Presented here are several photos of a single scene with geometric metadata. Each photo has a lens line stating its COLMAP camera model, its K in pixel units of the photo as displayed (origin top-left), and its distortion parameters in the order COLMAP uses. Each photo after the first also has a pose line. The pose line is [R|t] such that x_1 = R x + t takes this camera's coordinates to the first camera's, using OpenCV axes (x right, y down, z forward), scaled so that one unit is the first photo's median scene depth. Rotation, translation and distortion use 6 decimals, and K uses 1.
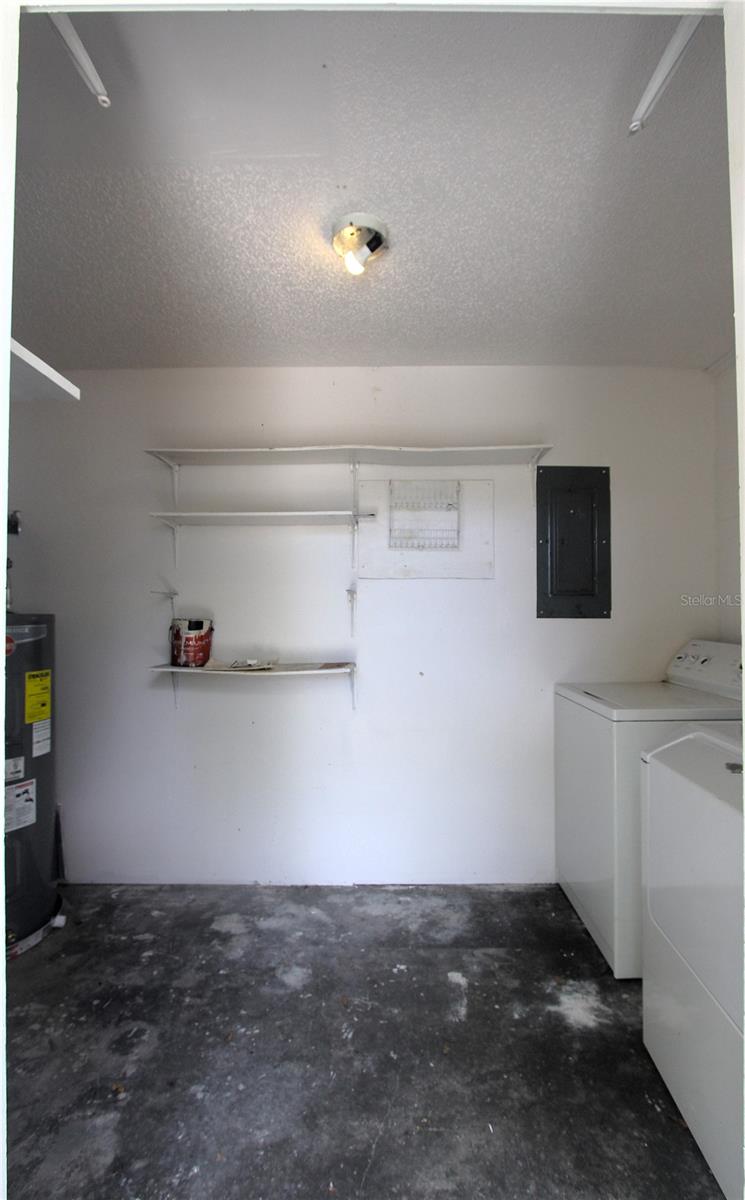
lens RADIAL K [[555.0, 0, 372.5], [0, 555.0, 600.0], [0, 0, 1]] dist [-0.000523, 0.000045]
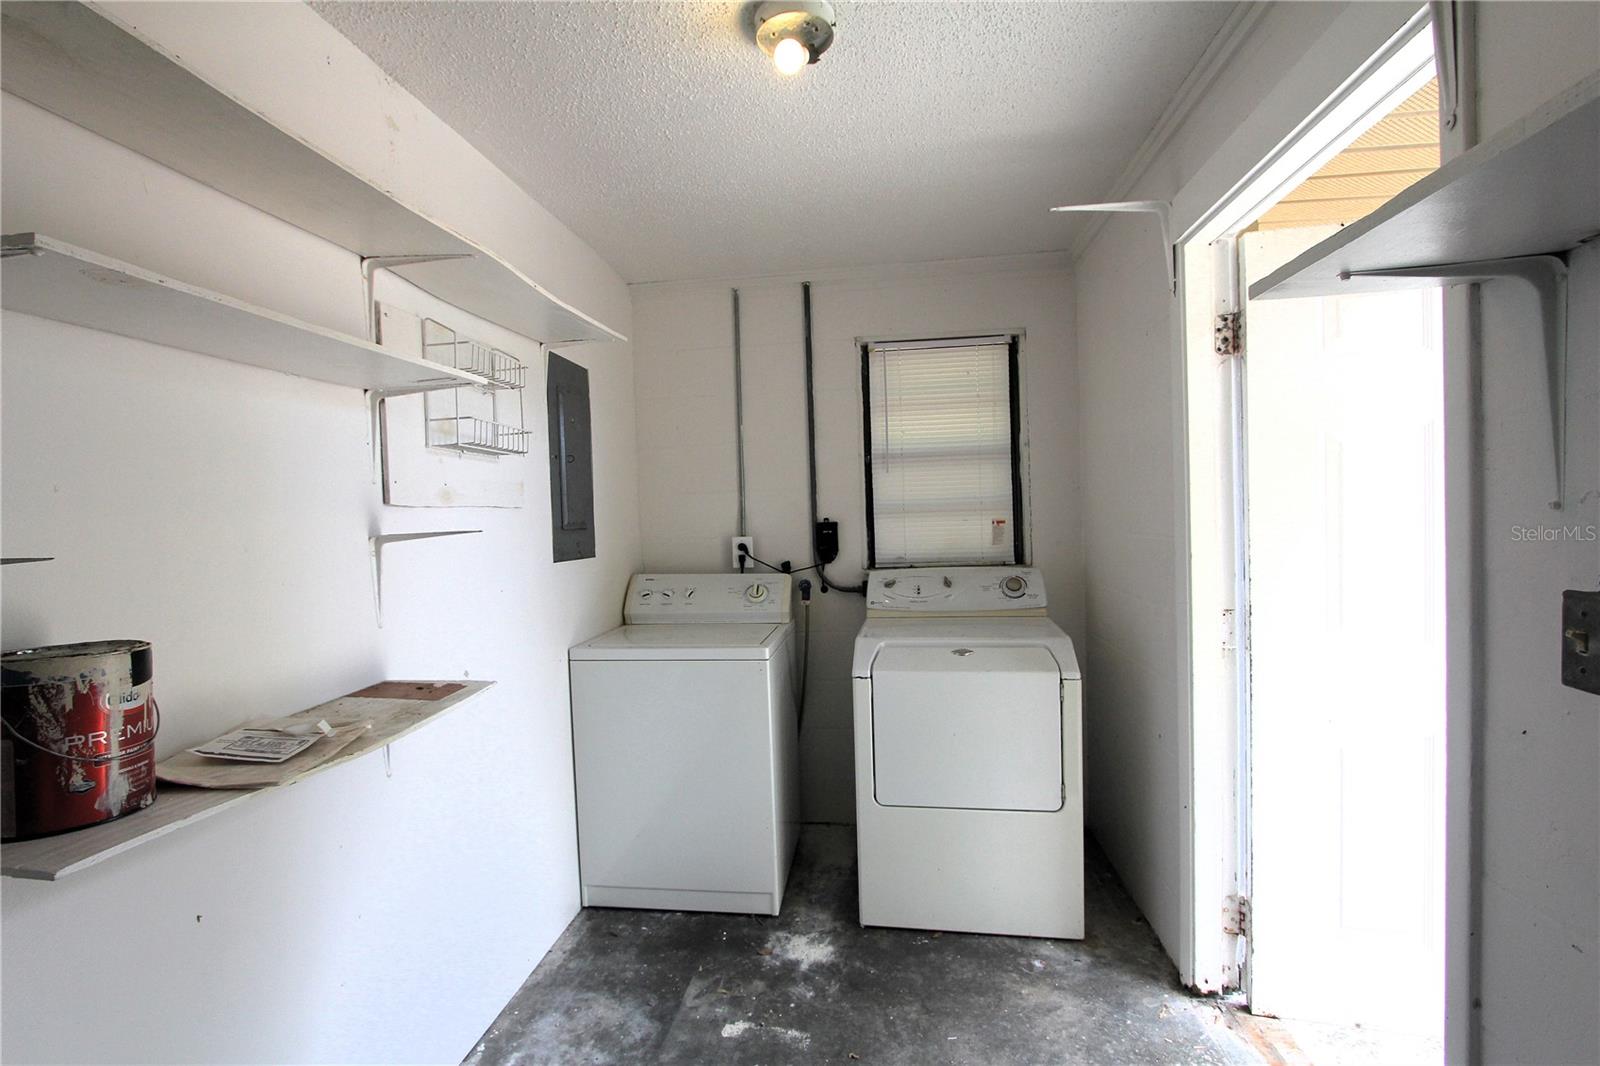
lens RADIAL K [[748.6, 0, 789.6], [0, 748.6, 531.1], [0, 0, 1]] dist [-0.014622, 0.000787]
pose [[0.133844, -0.026895, 0.990637, -0.780691], [0.014636, 0.999576, 0.025160, -0.035827], [-0.990894, 0.011131, 0.134181, 0.715398]]
